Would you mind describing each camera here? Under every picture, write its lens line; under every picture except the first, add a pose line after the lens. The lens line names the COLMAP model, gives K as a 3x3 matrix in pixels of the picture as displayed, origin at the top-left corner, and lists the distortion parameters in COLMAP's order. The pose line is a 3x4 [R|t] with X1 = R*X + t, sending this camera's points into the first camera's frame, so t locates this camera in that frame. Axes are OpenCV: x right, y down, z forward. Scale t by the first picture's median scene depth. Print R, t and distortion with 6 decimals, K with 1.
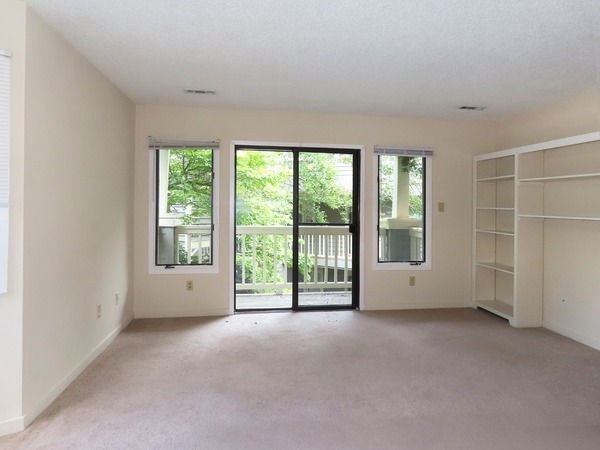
lens RADIAL K [[441.3, 0, 300.3], [0, 441.3, 210.1], [0, 0, 1]] dist [-0.000781, -0.000162]
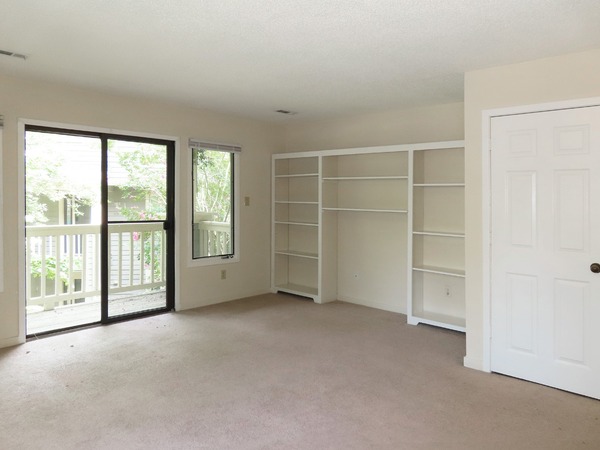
lens RADIAL K [[464.1, 0, 300.0], [0, 464.1, 202.6], [0, 0, 1]] dist [0.003605, 0.002813]
pose [[0.782529, -0.011895, 0.622500, -0.277112], [0.006535, 0.999919, 0.010892, -0.015120], [-0.622579, -0.004456, 0.782544, 0.057059]]
